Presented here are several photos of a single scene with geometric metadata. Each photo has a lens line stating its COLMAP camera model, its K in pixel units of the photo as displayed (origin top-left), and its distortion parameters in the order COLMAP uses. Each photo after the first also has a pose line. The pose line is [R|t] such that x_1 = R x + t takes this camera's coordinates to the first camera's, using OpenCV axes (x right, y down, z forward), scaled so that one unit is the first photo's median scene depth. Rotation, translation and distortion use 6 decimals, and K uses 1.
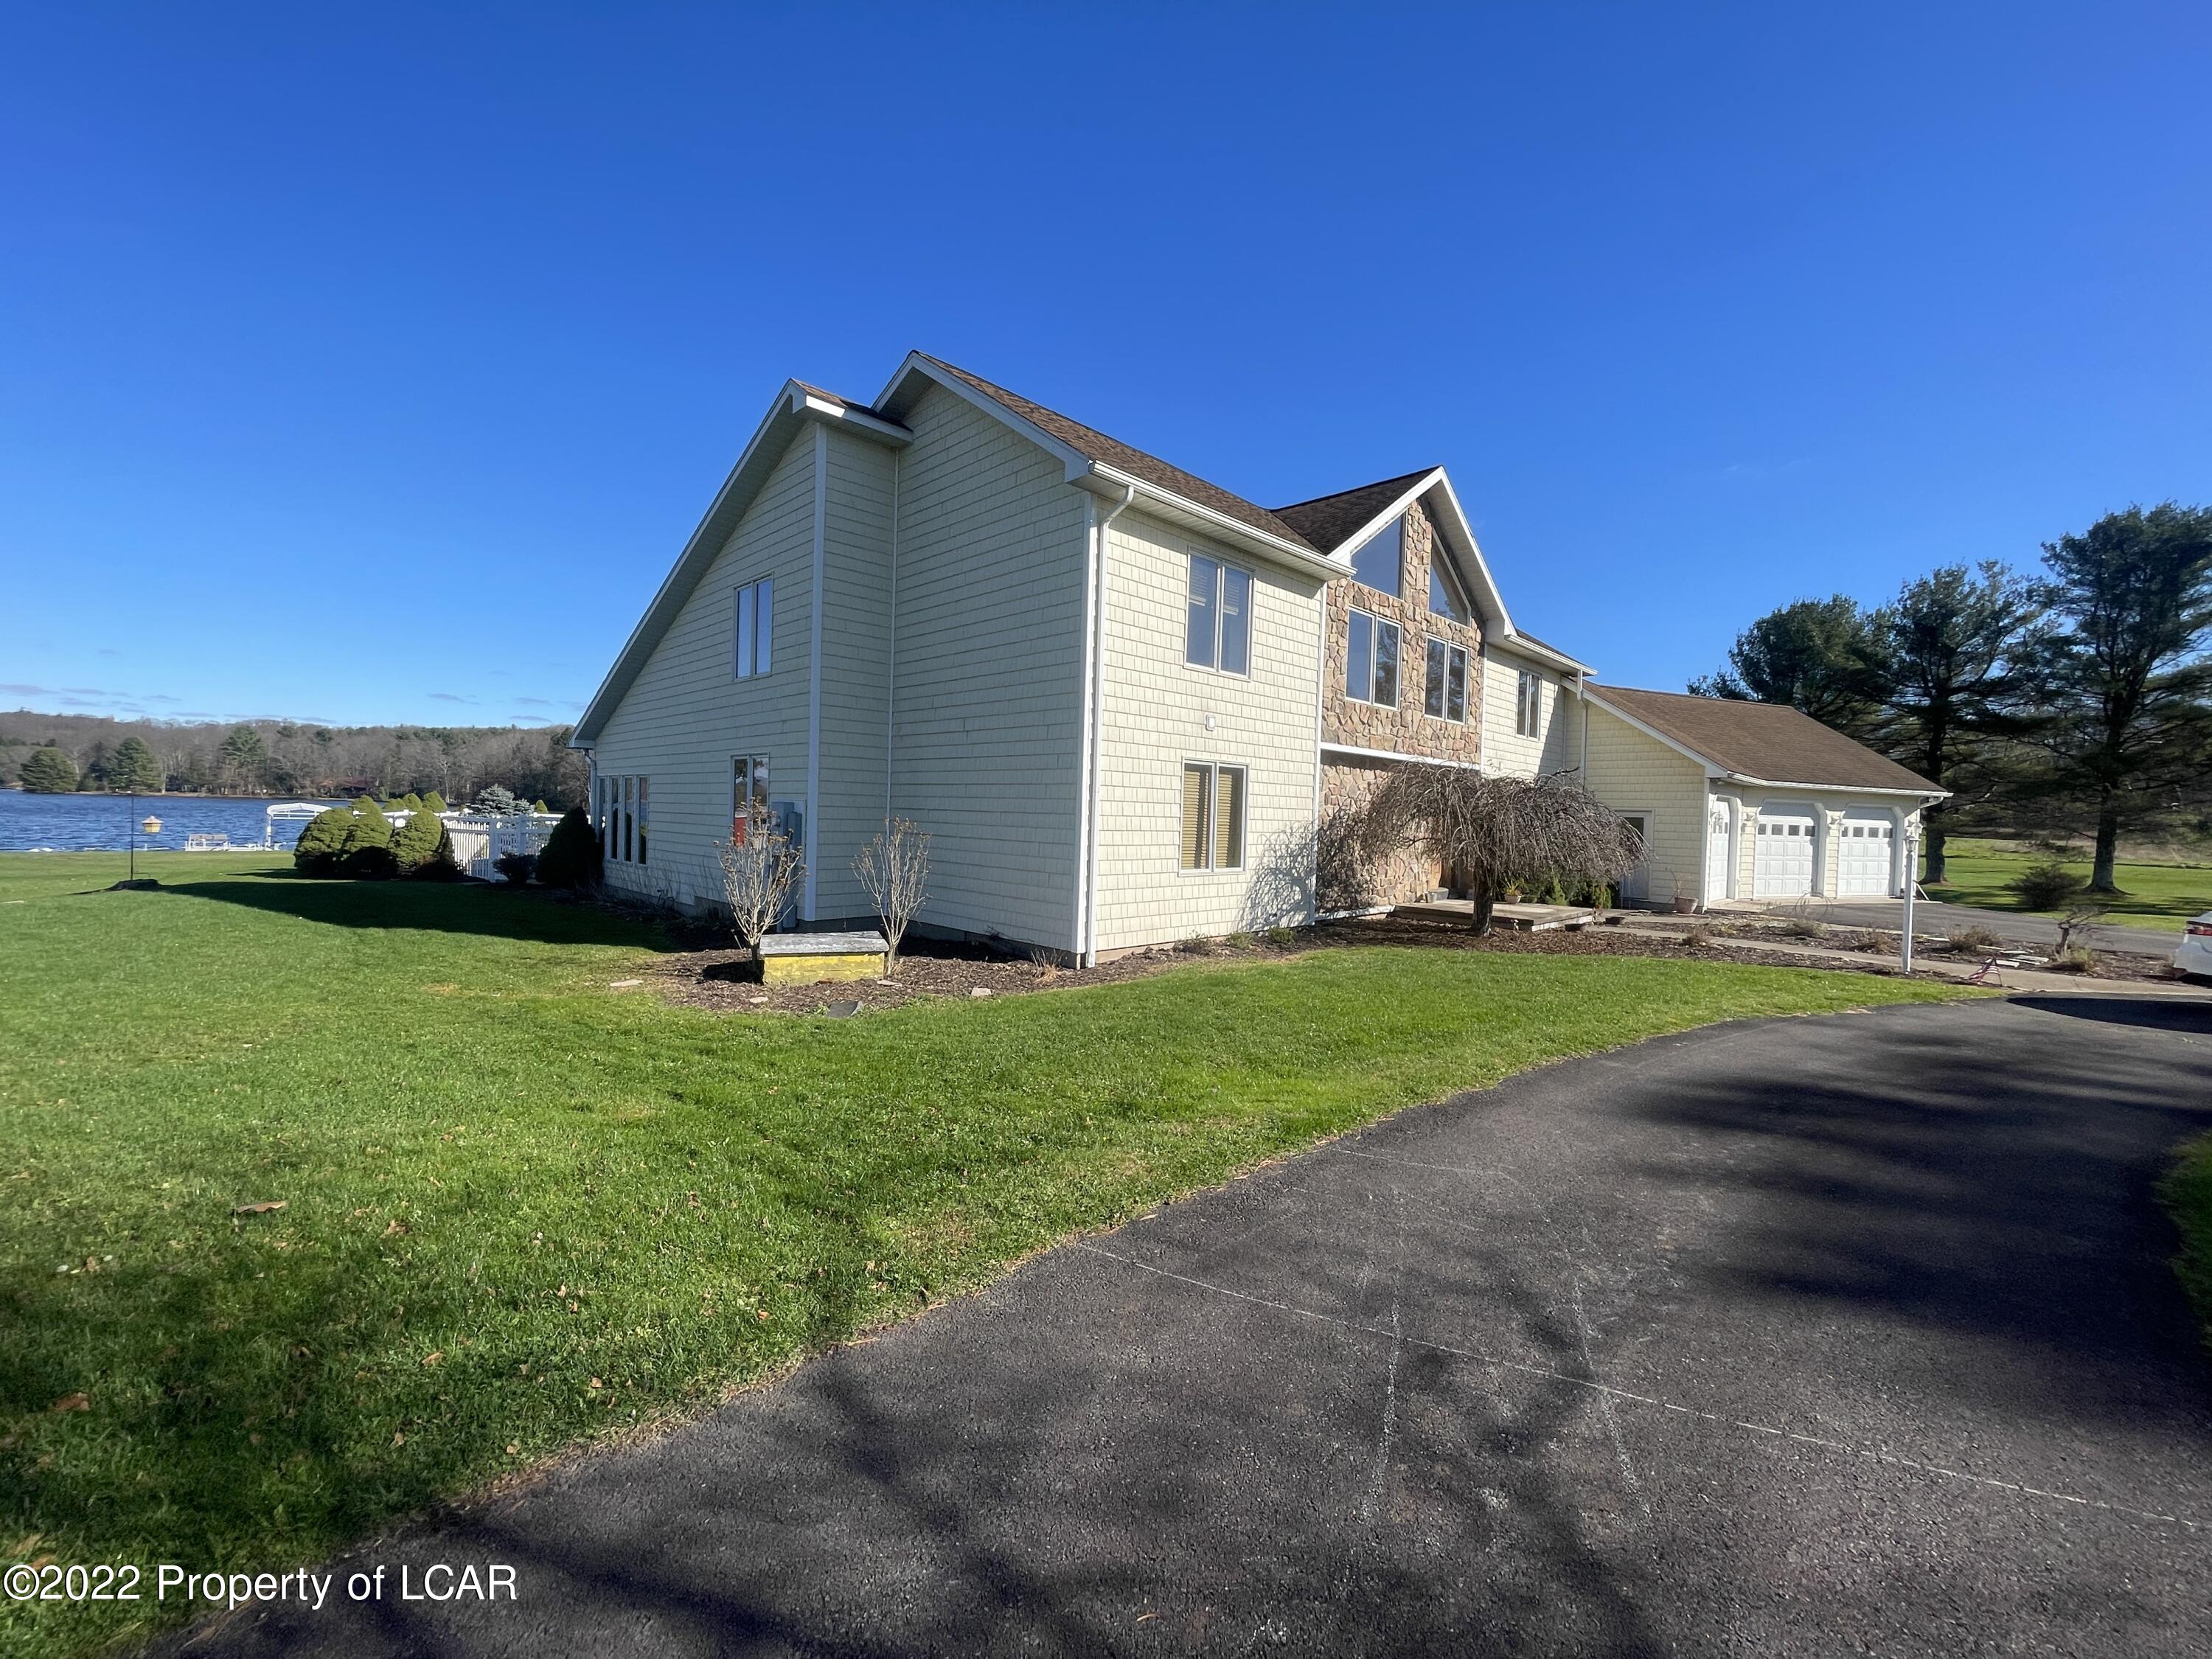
lens RADIAL K [[891.3, 0, 1141.3], [0, 891.3, 823.7], [0, 0, 1]] dist [0.022906, -0.010656]
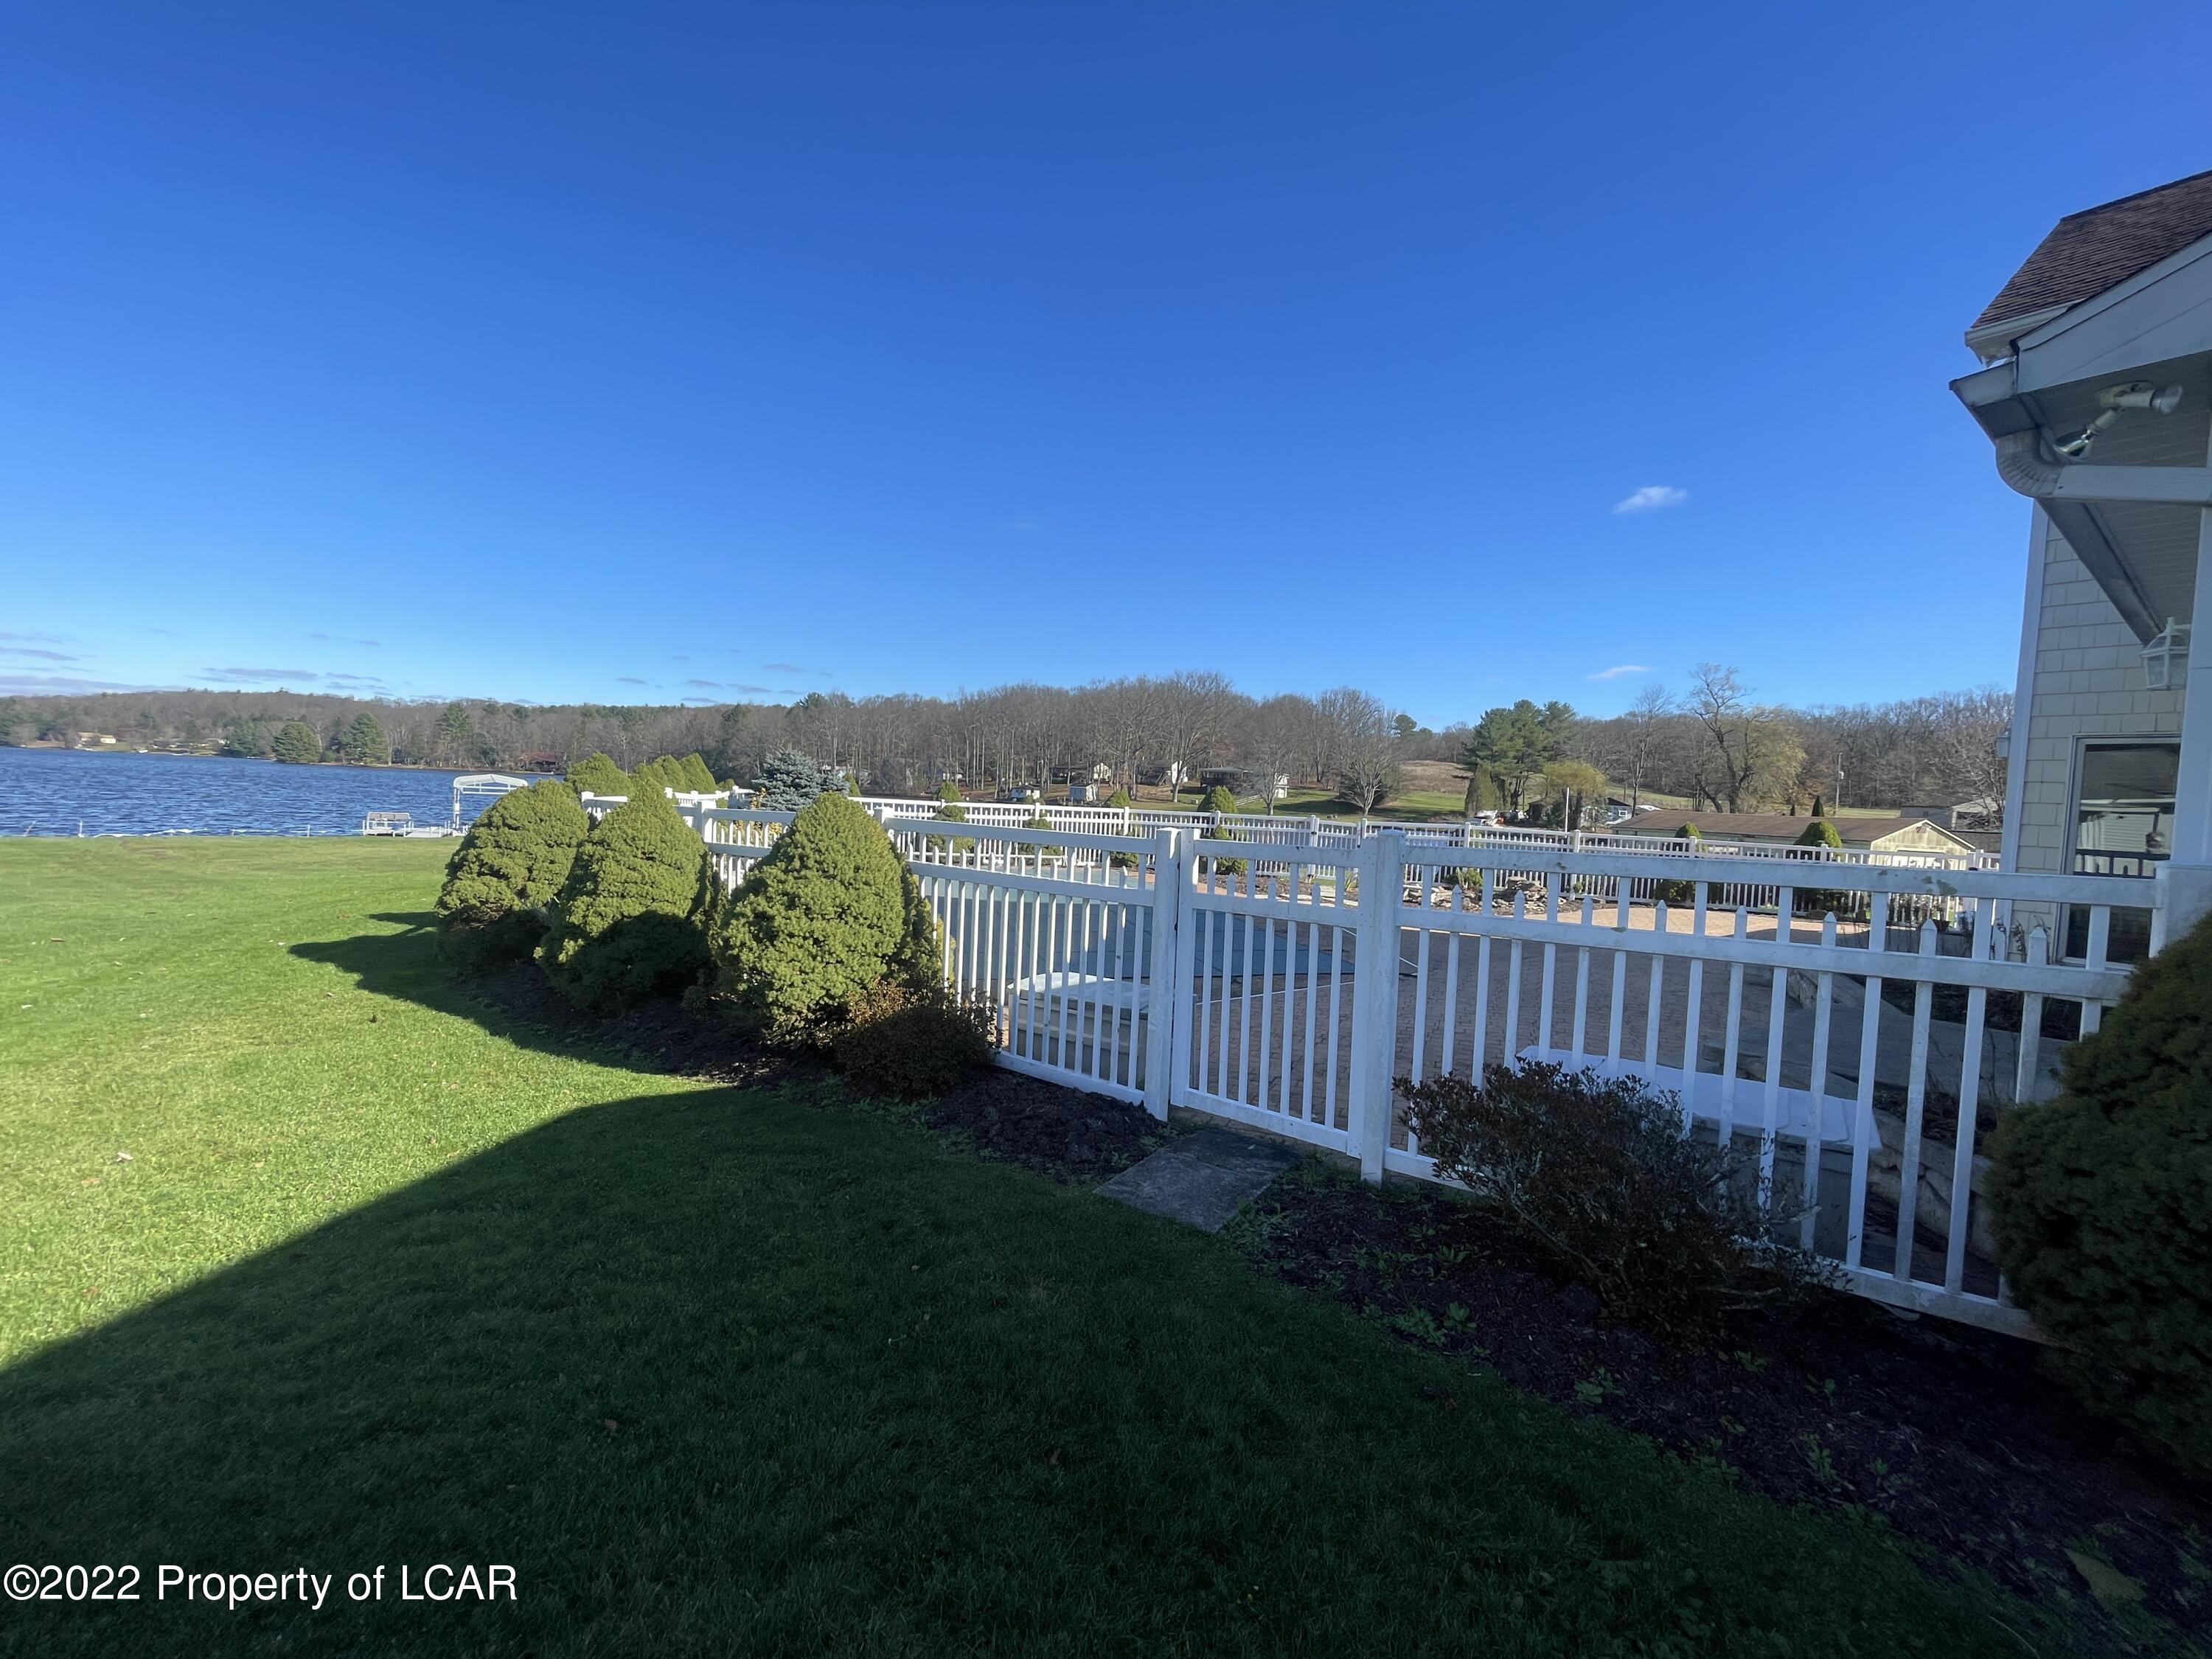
lens RADIAL K [[887.2, 0, 1109.3], [0, 887.2, 830.8], [0, 0, 1]] dist [0.018768, -0.010825]
pose [[0.987964, 0.023316, -0.152918, -0.060689], [-0.019262, 0.999424, 0.027940, -0.001265], [0.153481, -0.024658, 0.987844, 0.067447]]
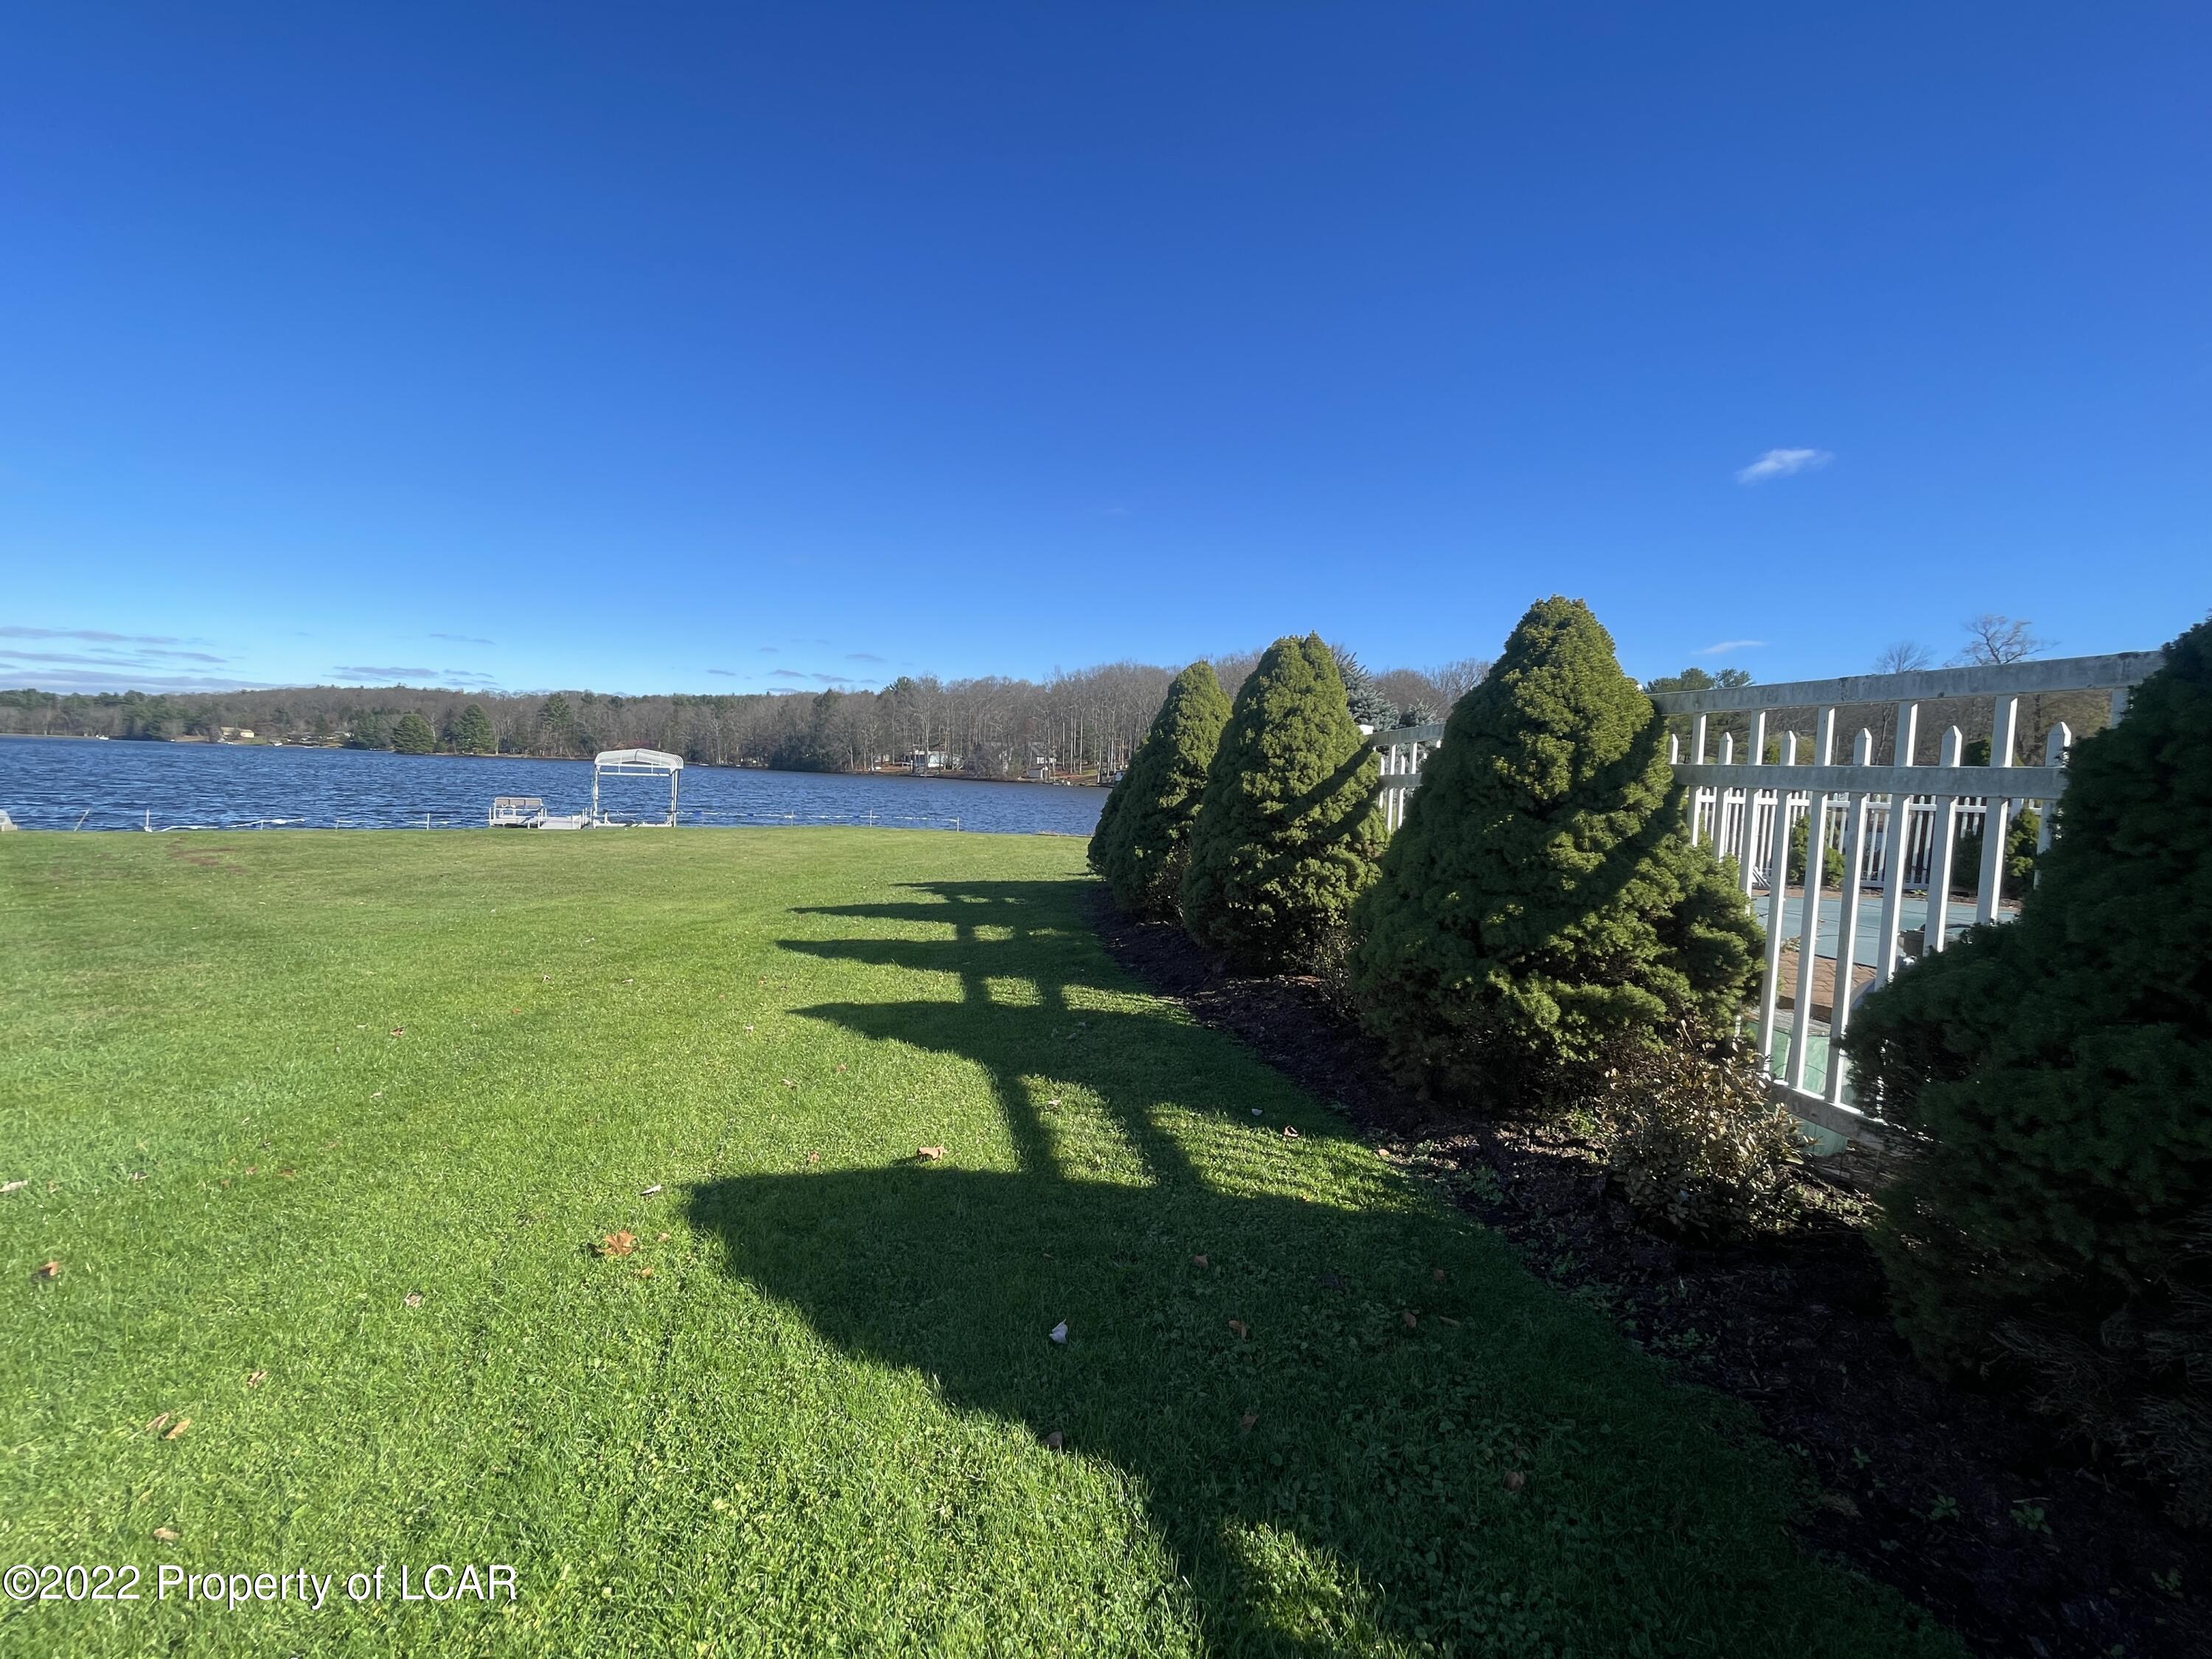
lens RADIAL K [[874.9, 0, 1116.9], [0, 874.9, 828.0], [0, 0, 1]] dist [-0.012970, 0.000449]
pose [[0.977778, 0.023622, -0.208309, -0.100739], [-0.015095, 0.998985, 0.042431, 0.000102], [0.209100, -0.038344, 0.977142, 0.099810]]
